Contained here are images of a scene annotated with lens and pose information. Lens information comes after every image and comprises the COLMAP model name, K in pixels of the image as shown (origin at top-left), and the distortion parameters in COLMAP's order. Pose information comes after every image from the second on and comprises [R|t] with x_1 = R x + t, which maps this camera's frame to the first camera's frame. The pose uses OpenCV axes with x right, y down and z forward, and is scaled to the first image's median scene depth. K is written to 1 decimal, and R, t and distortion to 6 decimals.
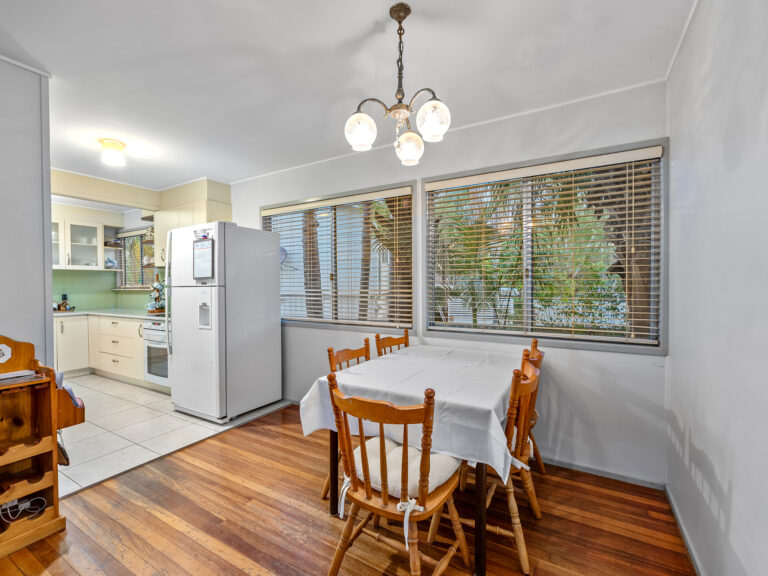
lens RADIAL K [[341.0, 0, 386.1], [0, 341.0, 290.0], [0, 0, 1]] dist [-0.003435, -0.000303]
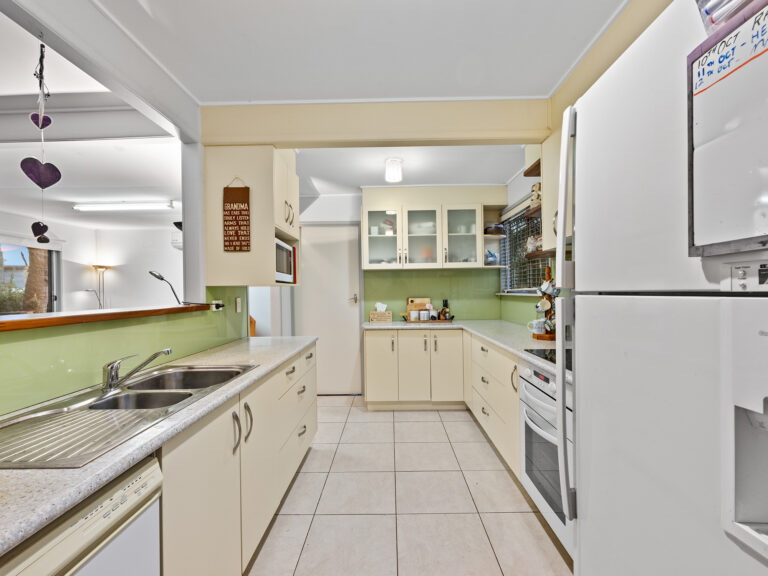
lens RADIAL K [[341.0, 0, 386.8], [0, 341.0, 291.2], [0, 0, 1]] dist [-0.003435, -0.000303]
pose [[0.486769, 0.002809, -0.873526, -0.305584], [-0.005196, 0.999986, 0.000320, -0.007093], [0.873515, 0.004383, 0.486777, 0.482516]]
